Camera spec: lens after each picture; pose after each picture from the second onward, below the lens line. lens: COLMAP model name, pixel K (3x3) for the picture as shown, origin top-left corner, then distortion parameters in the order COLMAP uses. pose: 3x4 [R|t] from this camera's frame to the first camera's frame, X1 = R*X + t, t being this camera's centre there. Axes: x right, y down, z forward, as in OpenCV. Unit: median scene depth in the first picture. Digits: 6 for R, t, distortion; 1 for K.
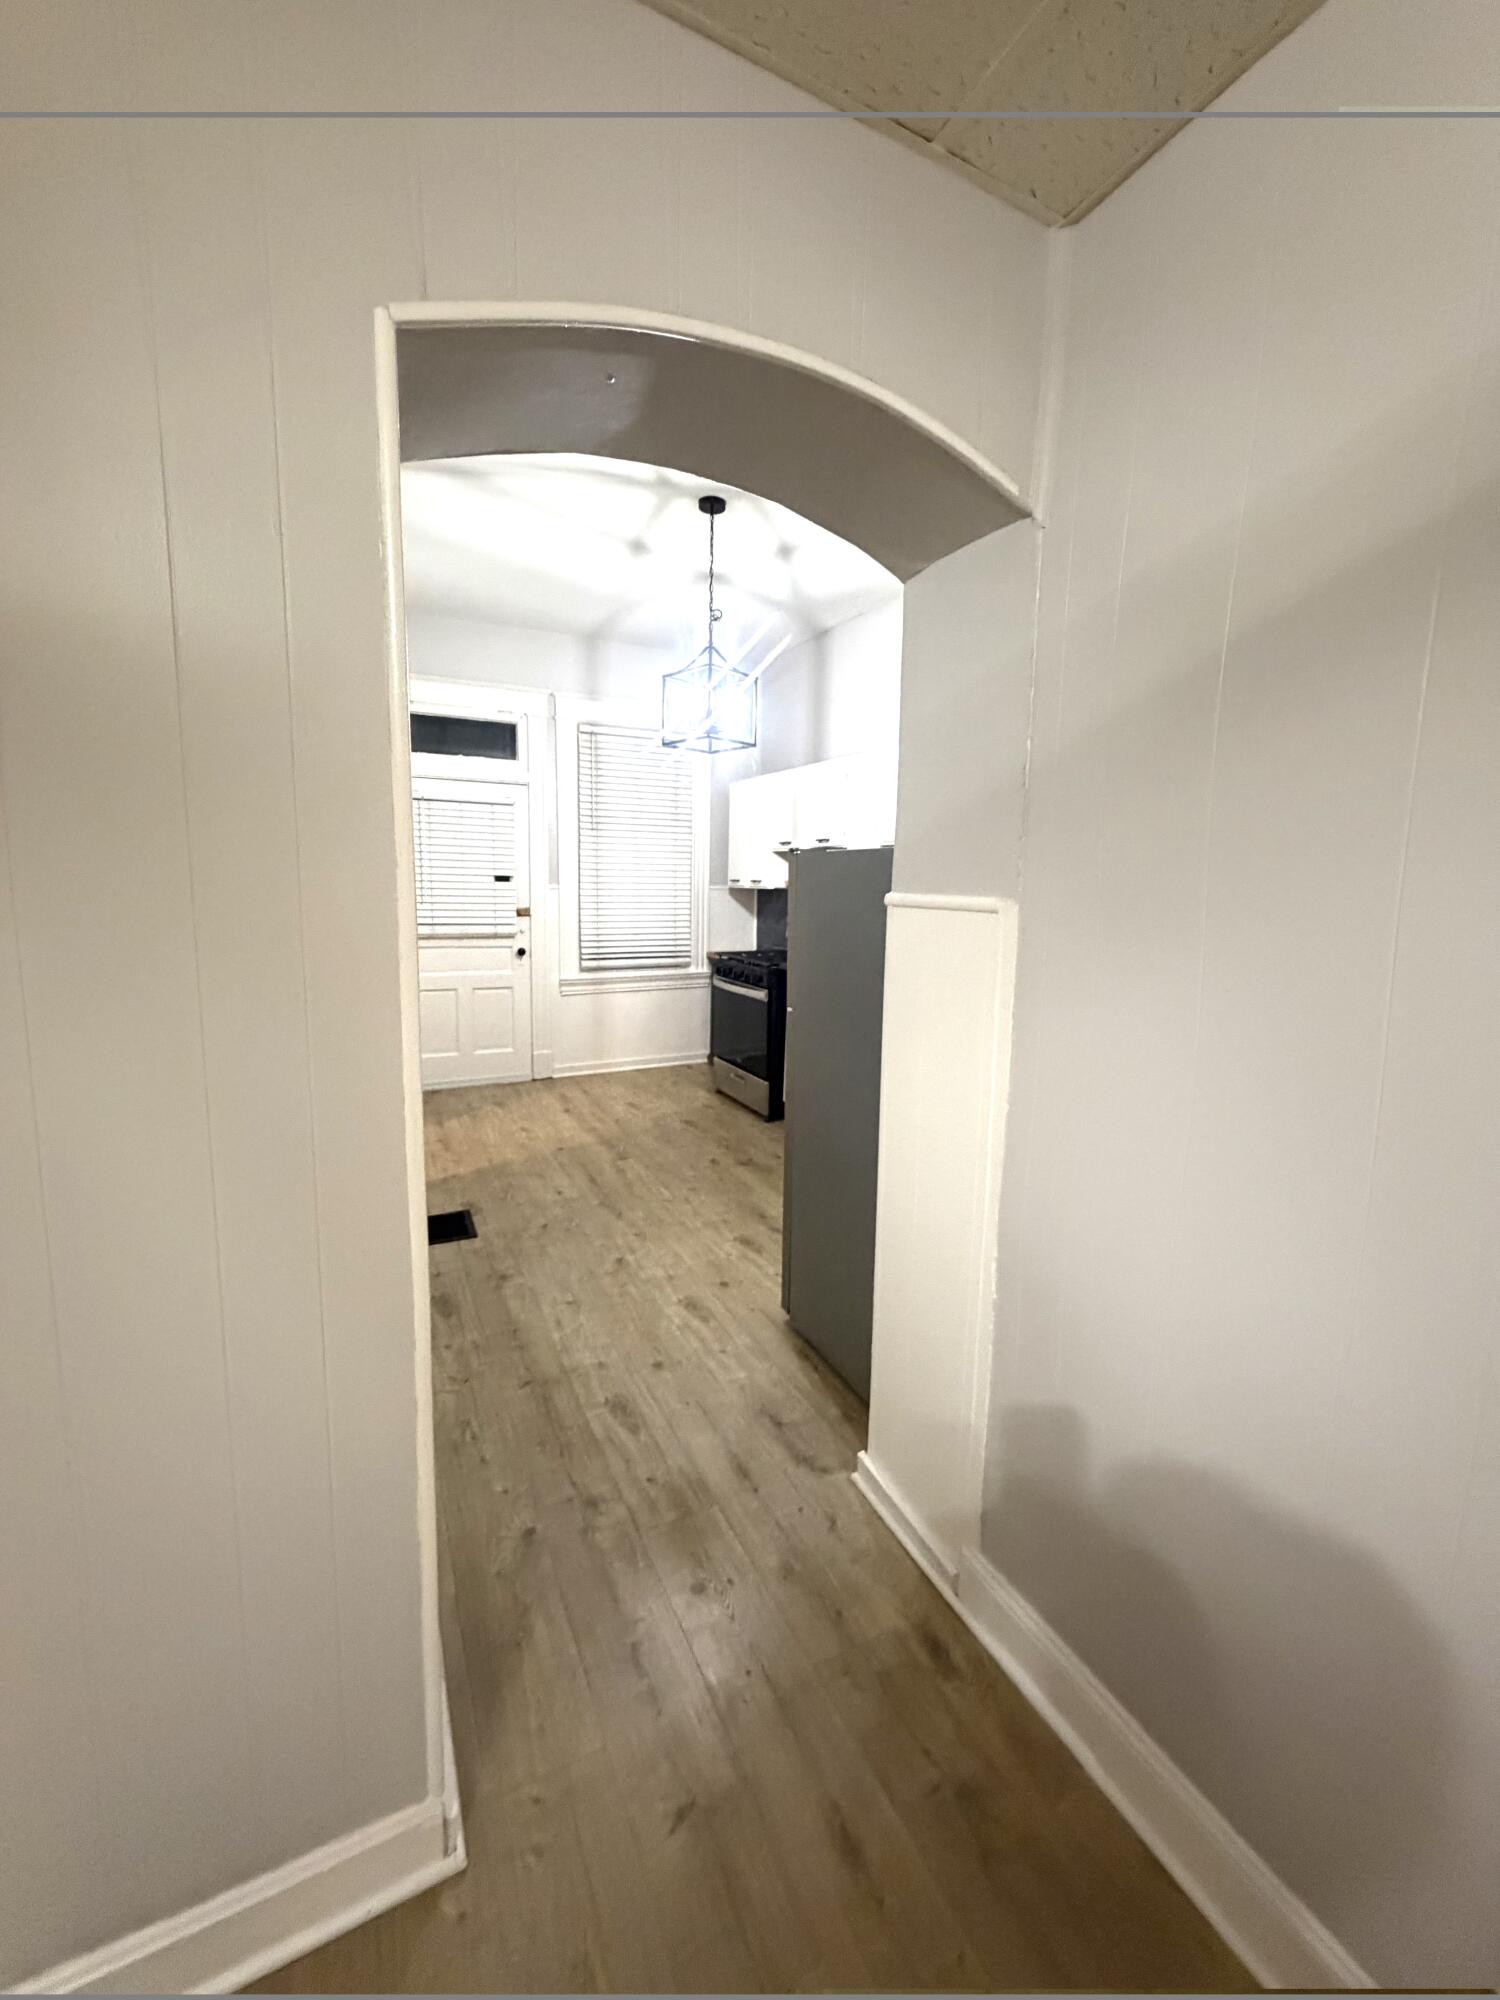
lens RADIAL K [[801.3, 0, 755.5], [0, 801.3, 980.9], [0, 0, 1]] dist [0.001592, 0.000474]
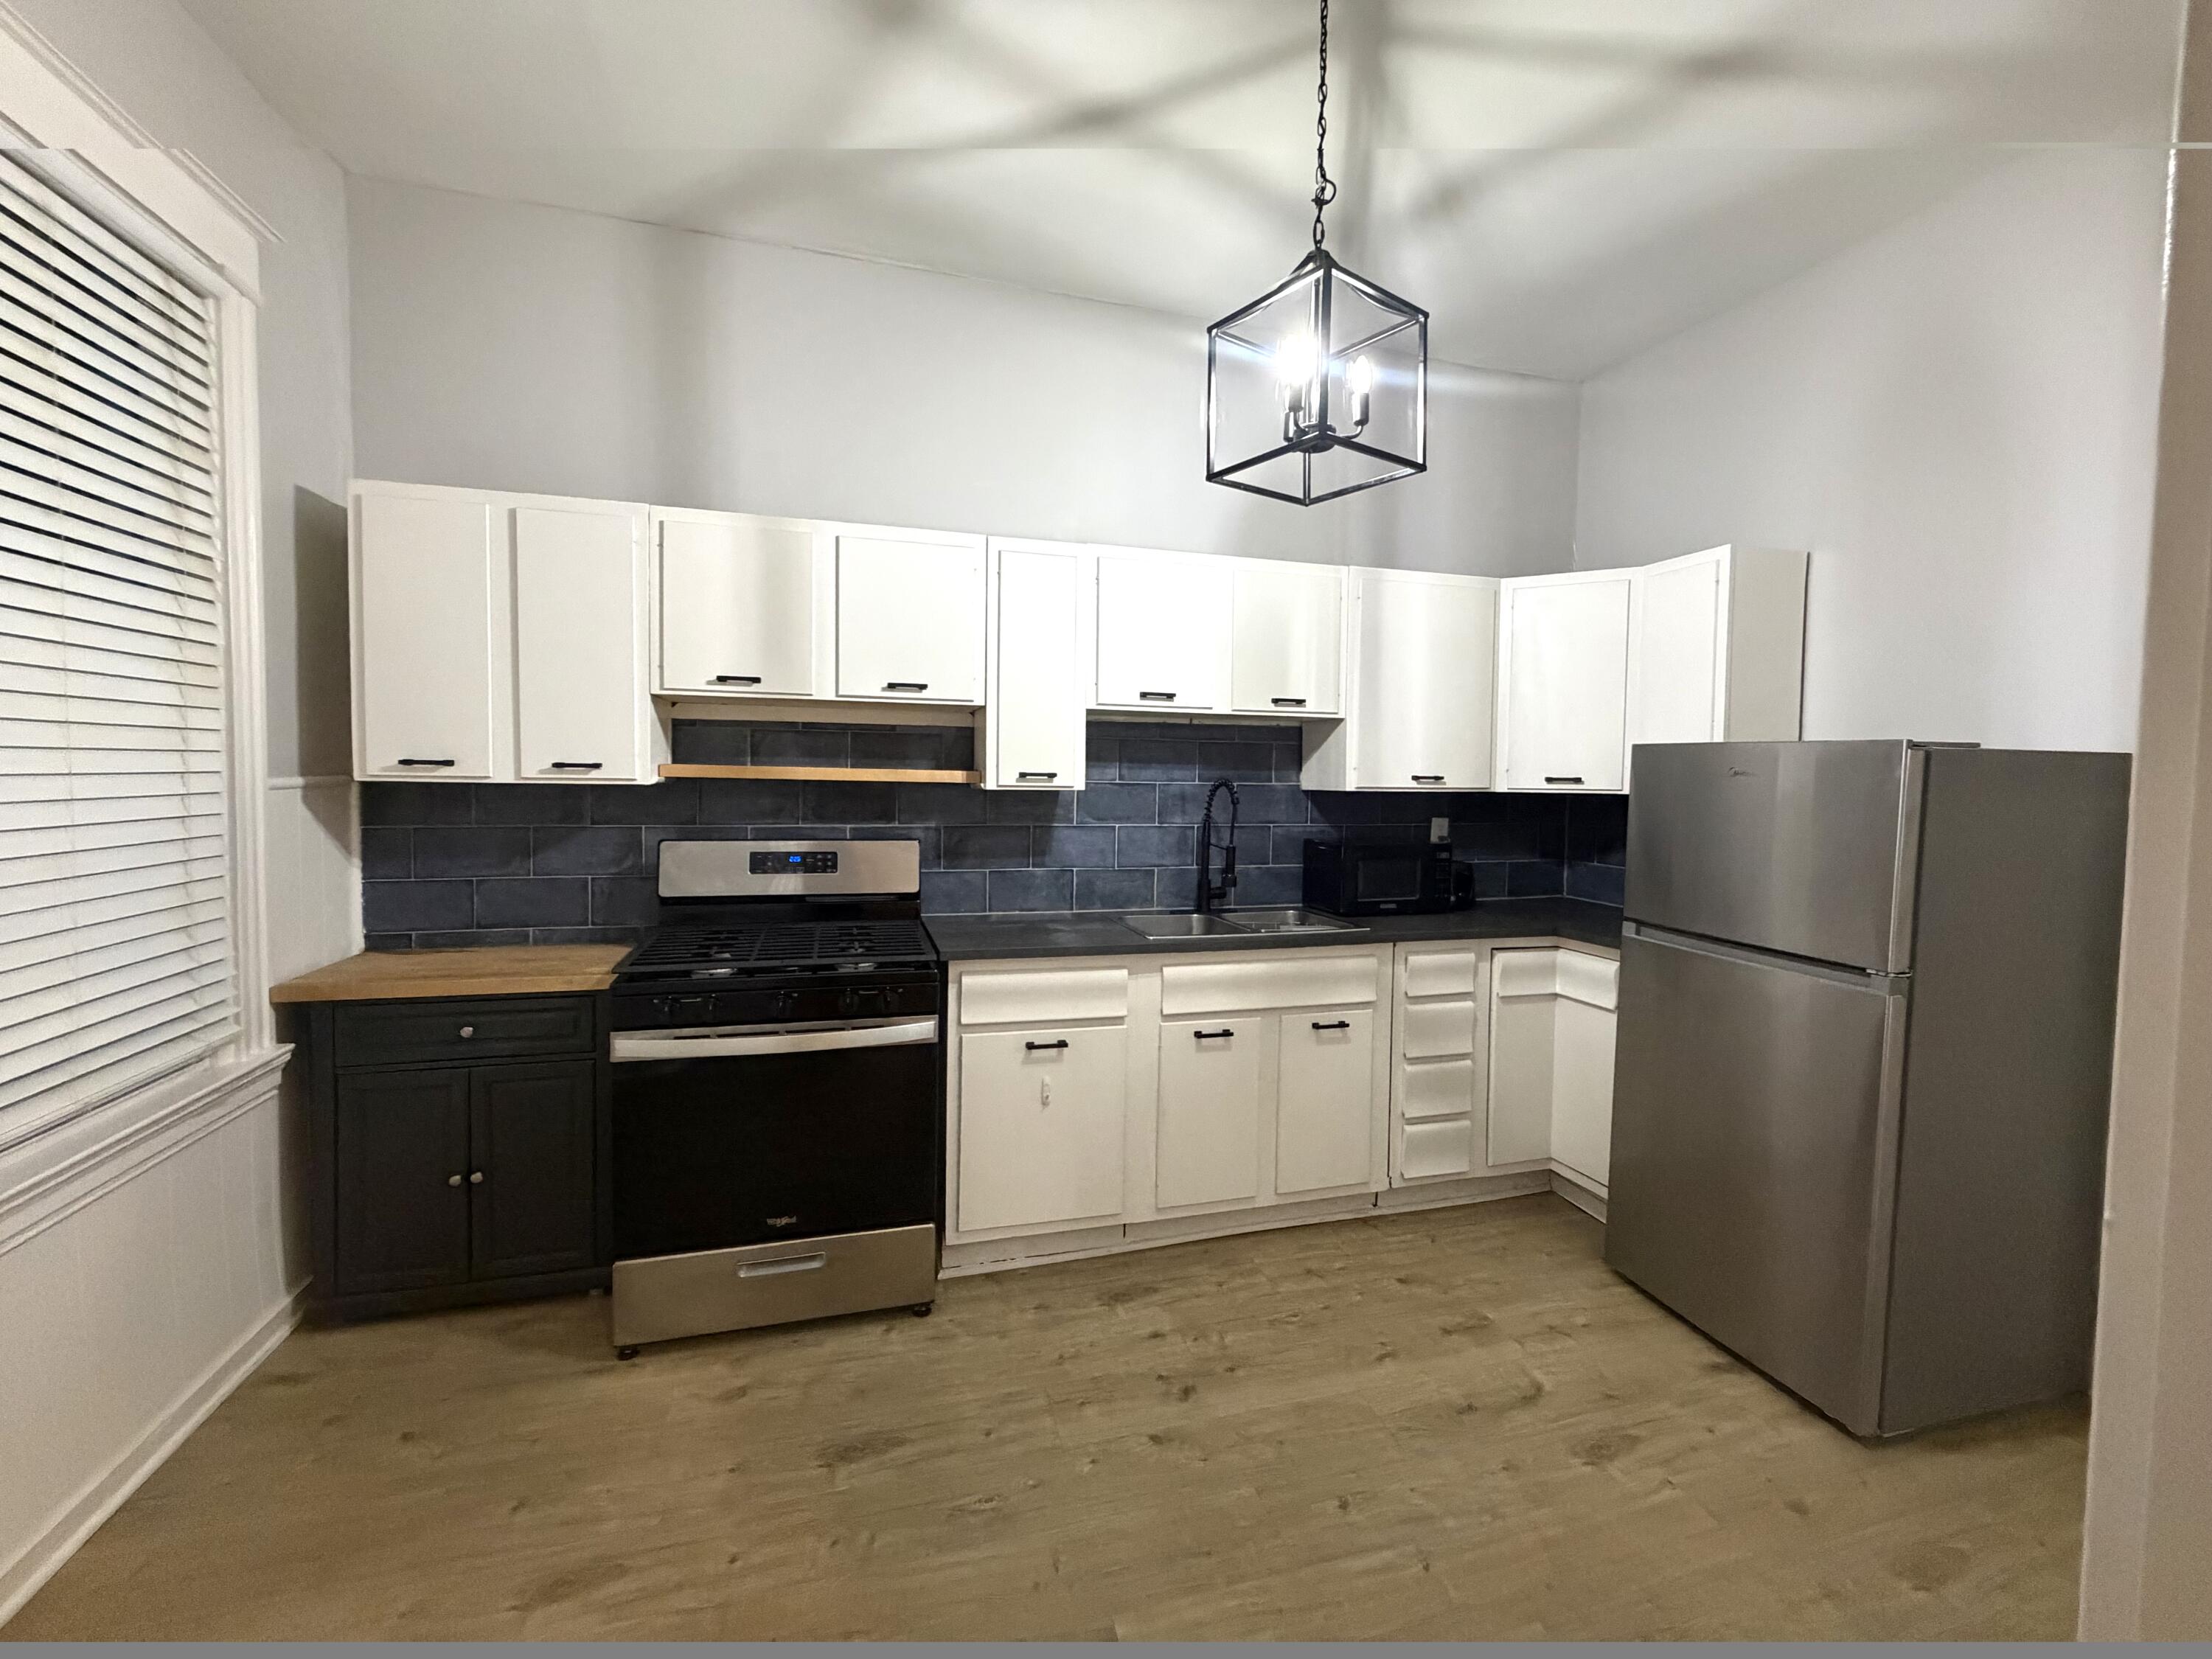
lens RADIAL K [[886.3, 0, 1097.3], [0, 886.3, 814.2], [0, 0, 1]] dist [0.001592, 0.000474]
pose [[0.197567, -0.064313, 0.978177, -0.645816], [0.110541, 0.992943, 0.042957, -0.161992], [-0.974037, 0.099641, 0.203282, 1.192229]]
